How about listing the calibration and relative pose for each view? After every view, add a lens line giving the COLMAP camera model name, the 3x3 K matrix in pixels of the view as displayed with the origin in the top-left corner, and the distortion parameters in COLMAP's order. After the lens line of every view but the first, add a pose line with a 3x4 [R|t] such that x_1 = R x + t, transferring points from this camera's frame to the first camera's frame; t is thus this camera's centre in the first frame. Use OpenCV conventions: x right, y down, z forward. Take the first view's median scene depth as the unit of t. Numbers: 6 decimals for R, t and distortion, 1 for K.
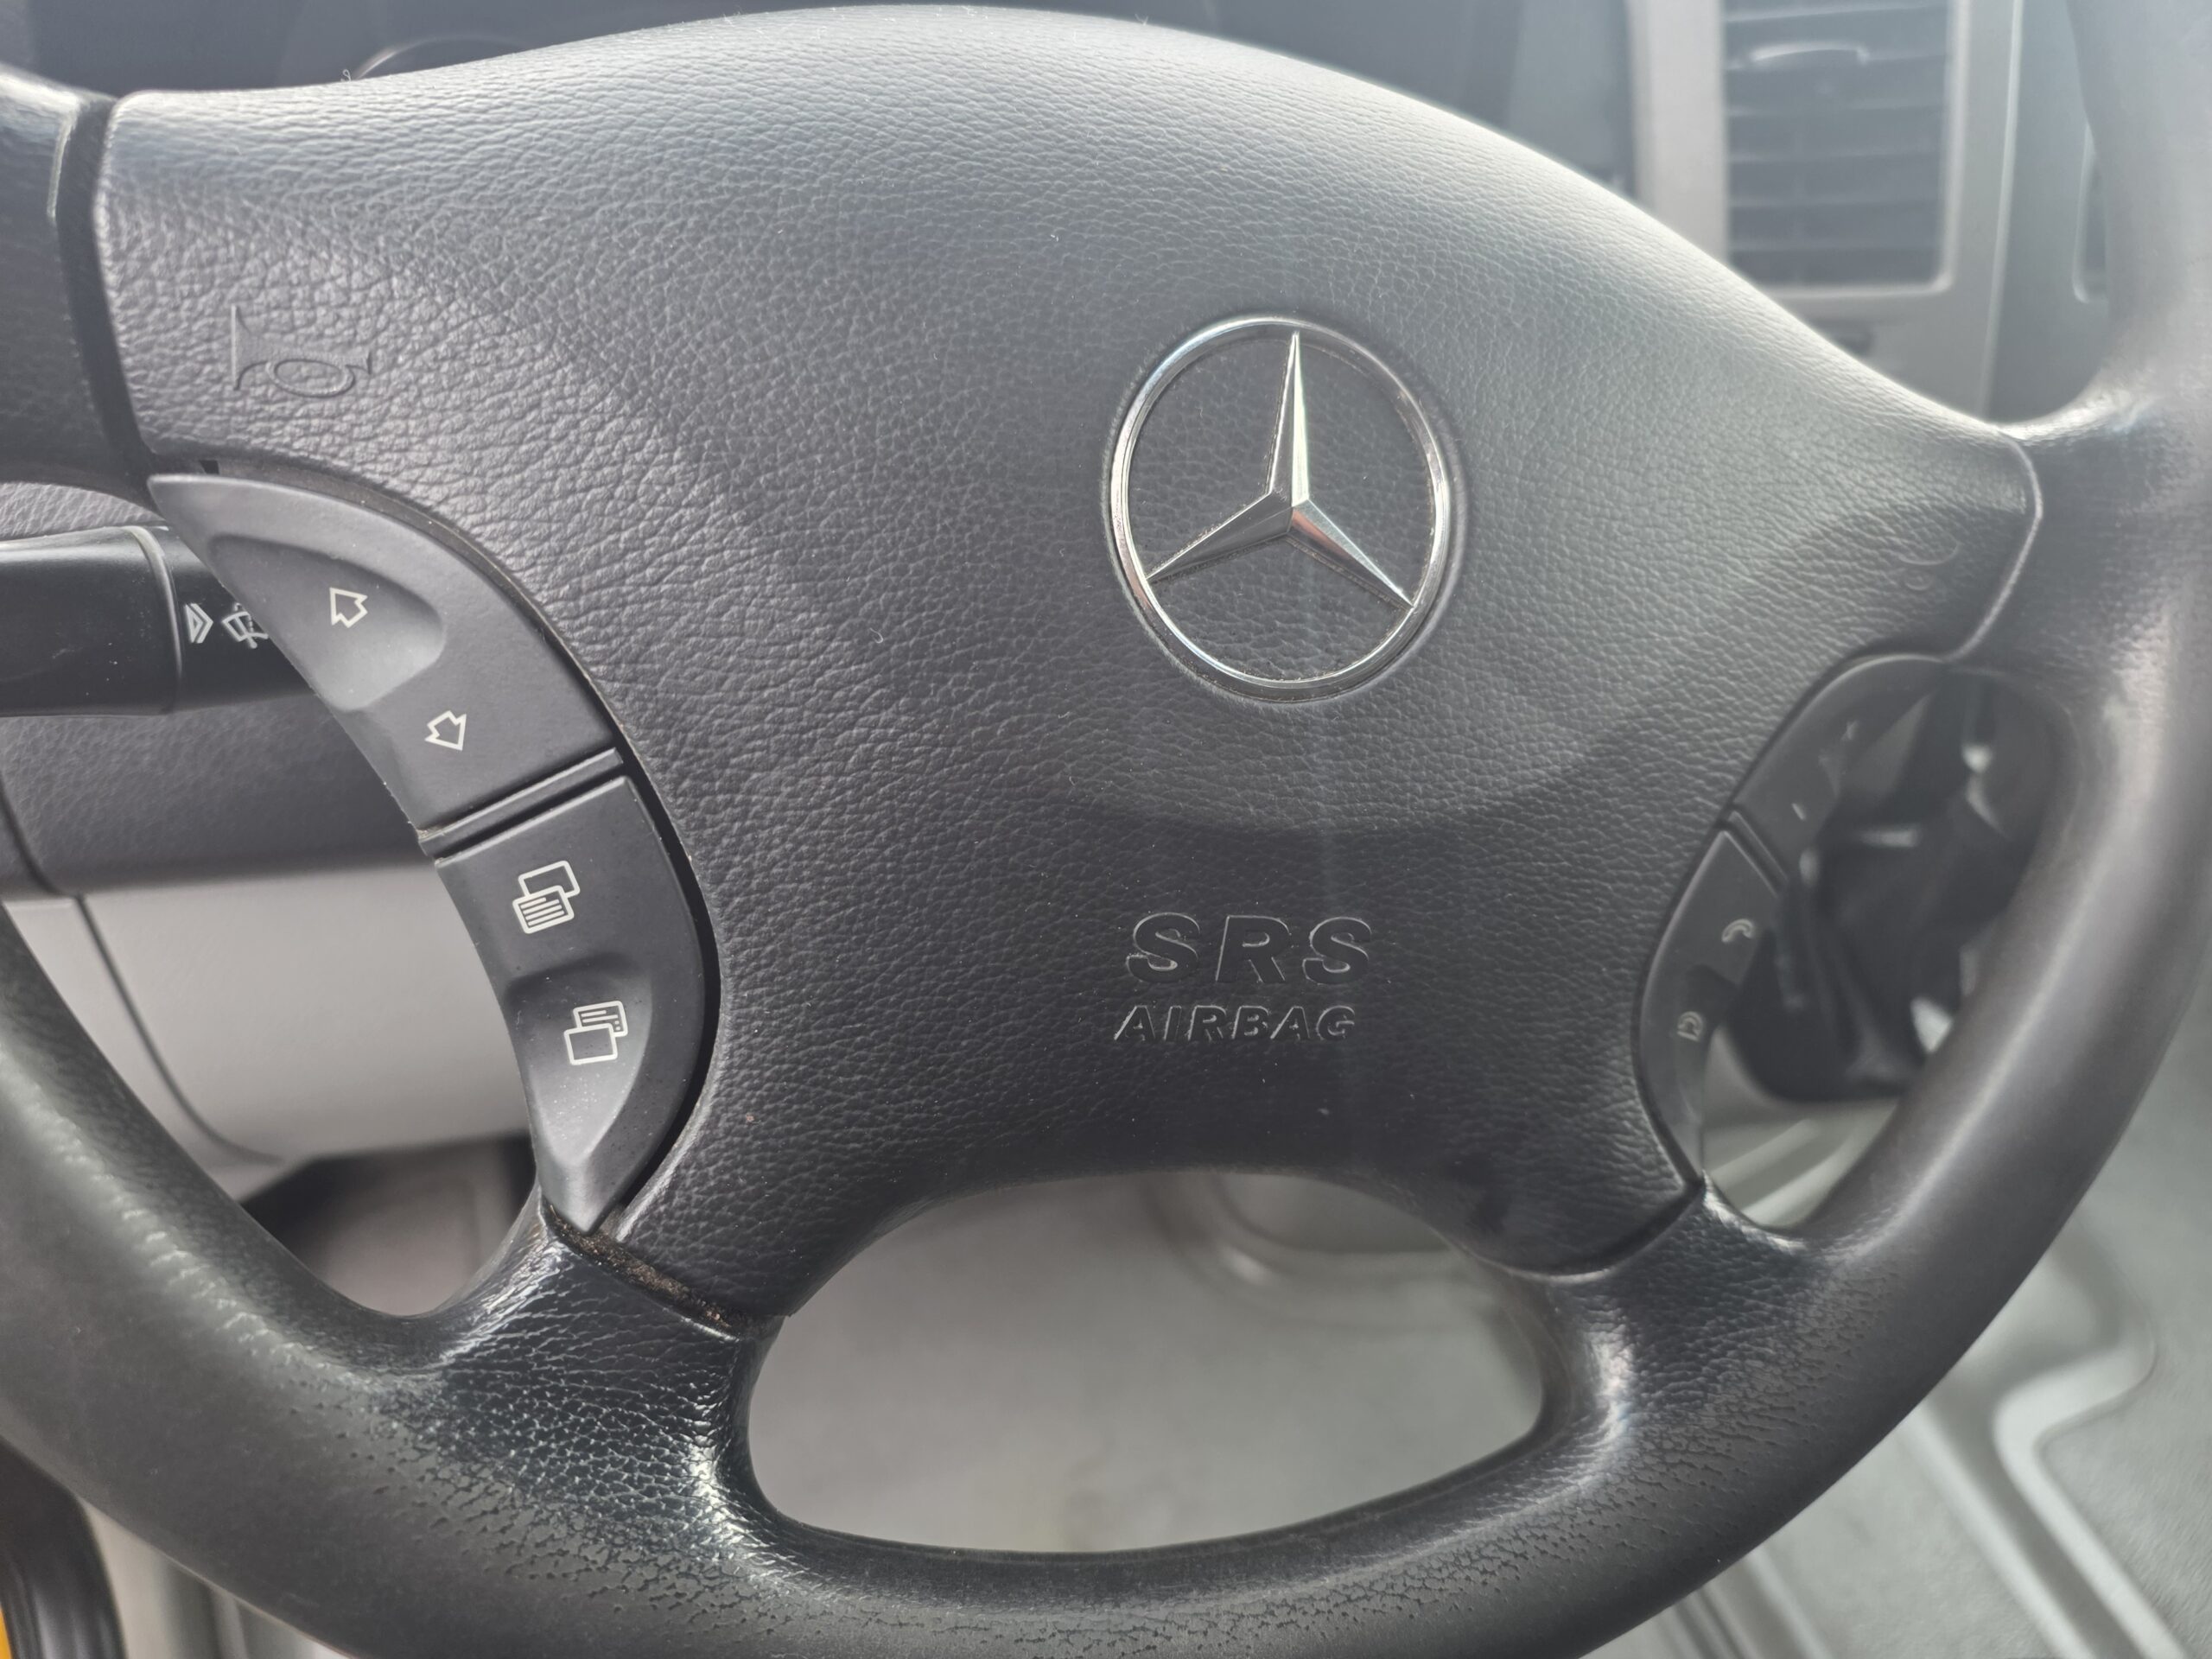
lens RADIAL K [[1440.3, 0, 1106.0], [0, 1440.3, 829.5], [0, 0, 1]] dist [0.089889, -0.135257]
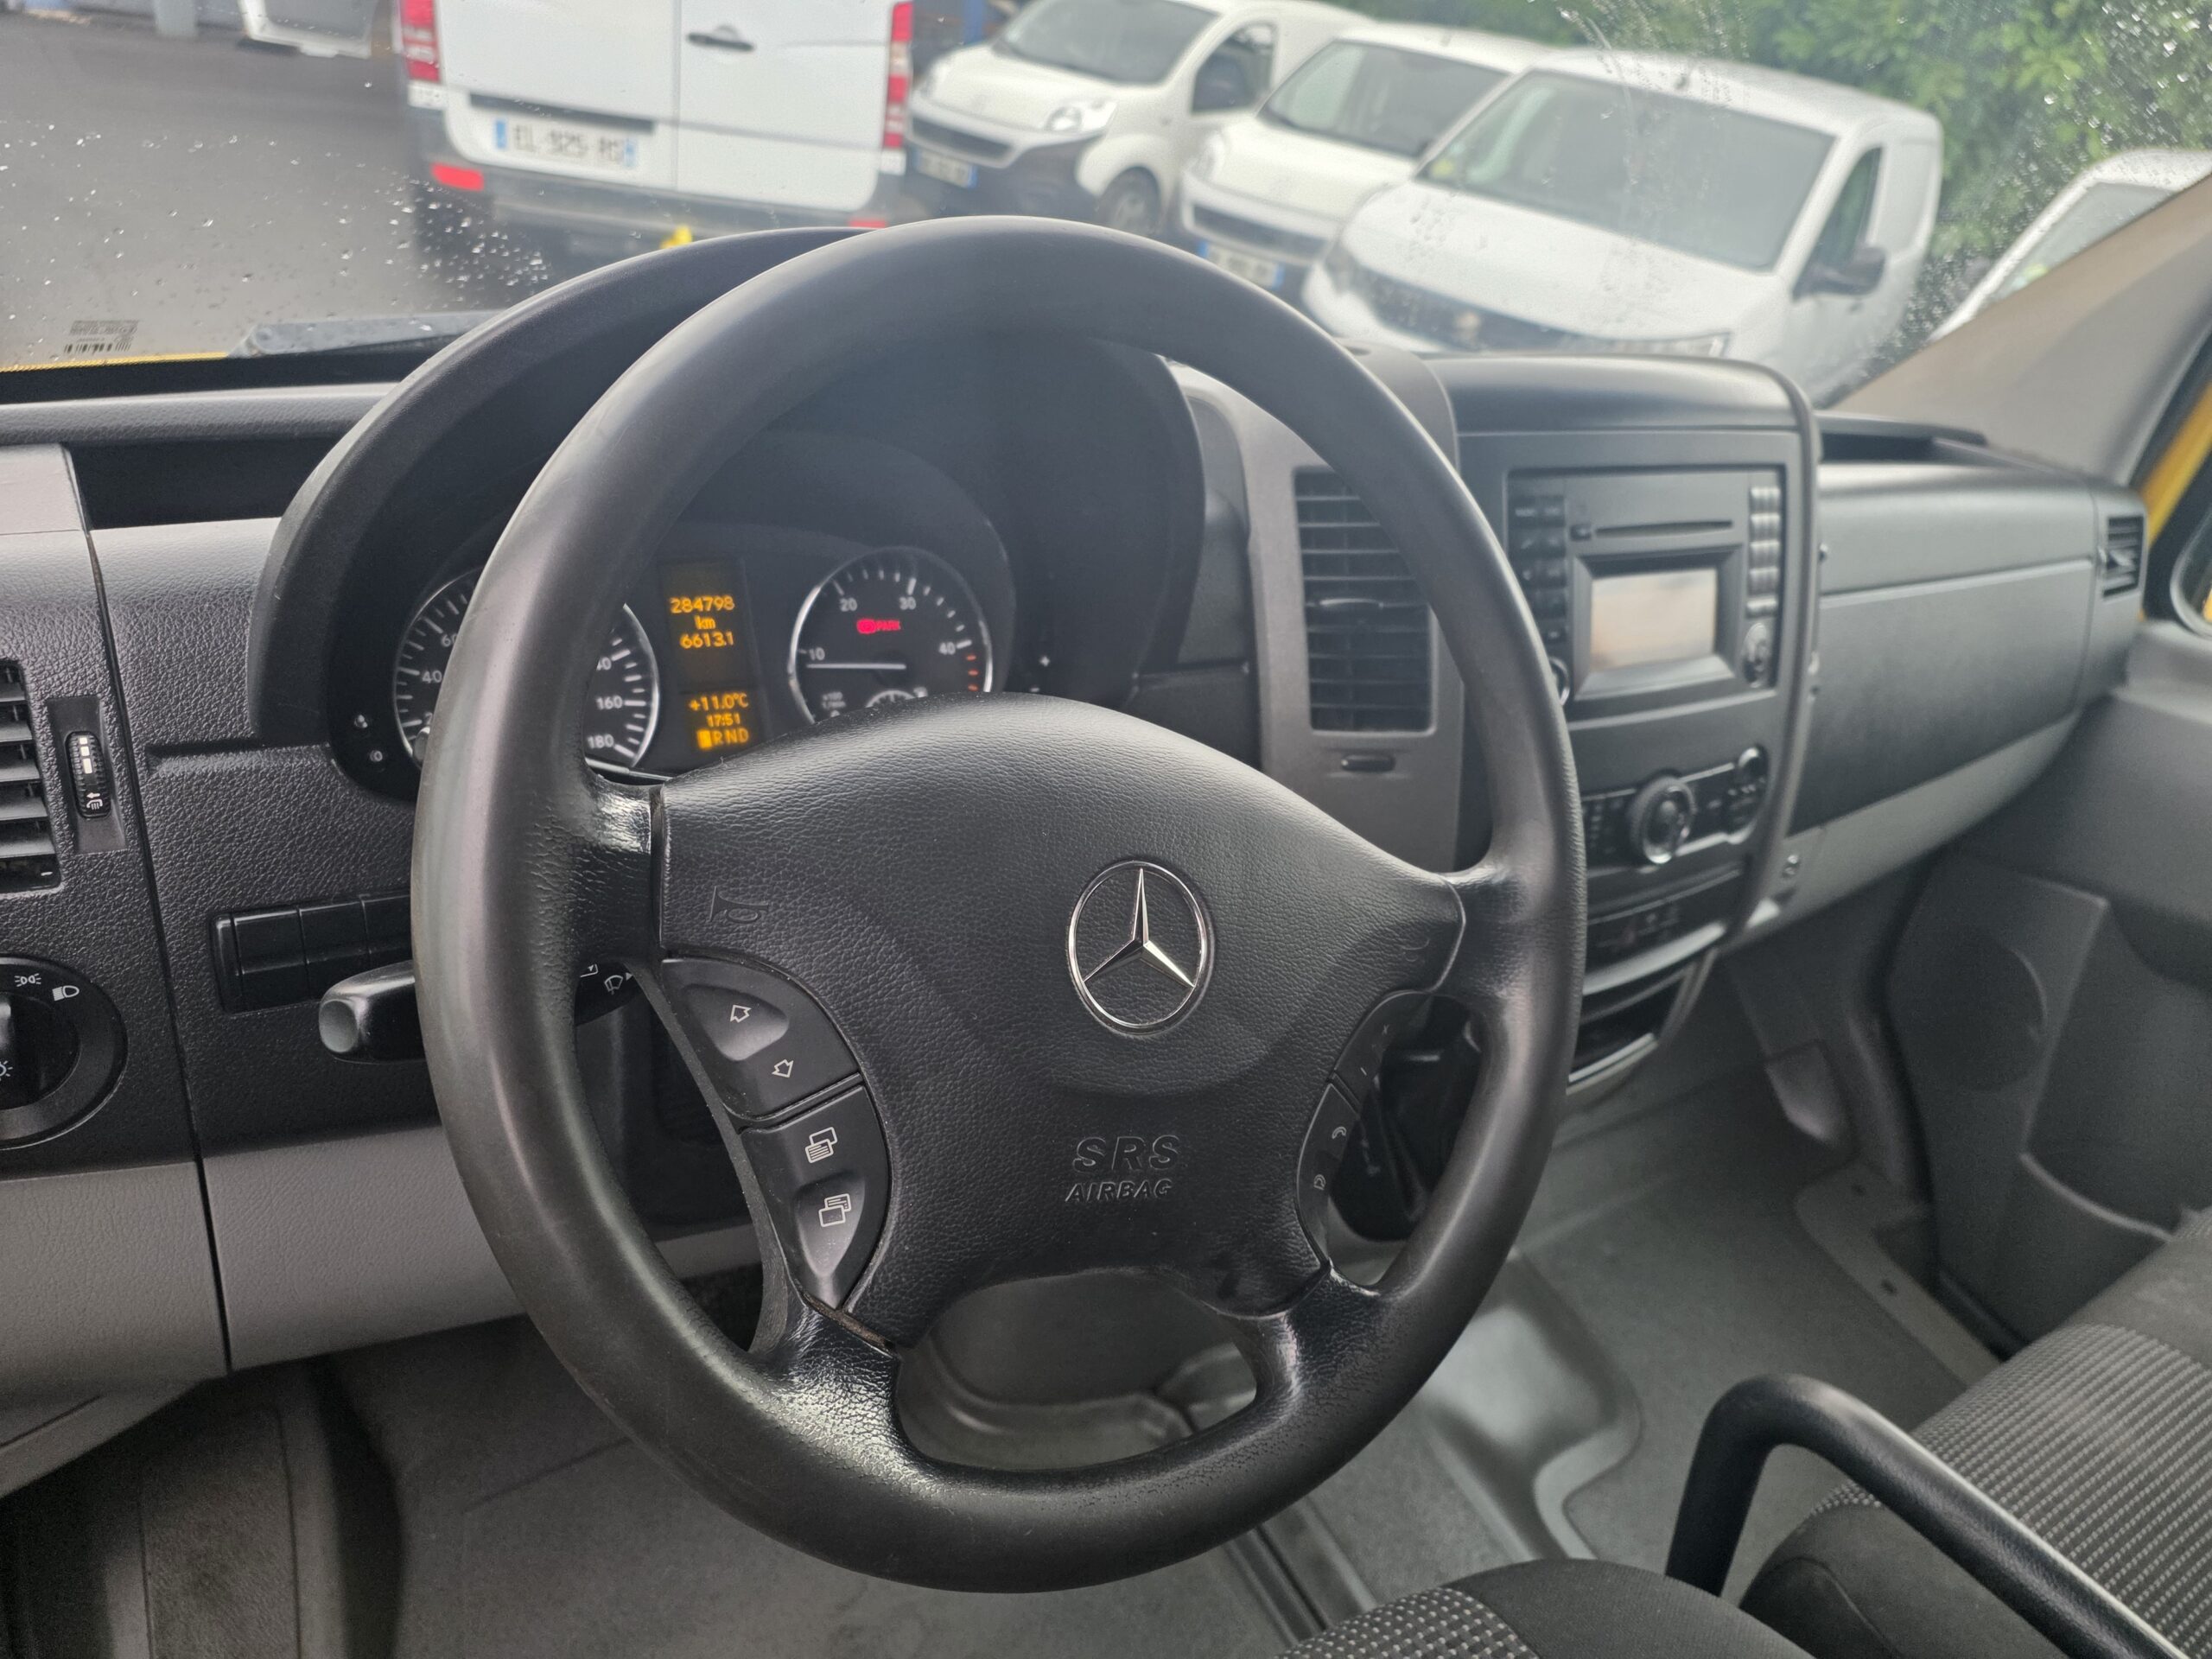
lens RADIAL K [[1440.1, 0, 1113.8], [0, 1440.1, 833.2], [0, 0, 1]] dist [0.090463, -0.081228]
pose [[0.965567, 0.007116, 0.260058, -0.462962], [0.027919, 0.991018, -0.130779, -0.101869], [-0.258653, 0.133536, 0.956696, -1.055111]]
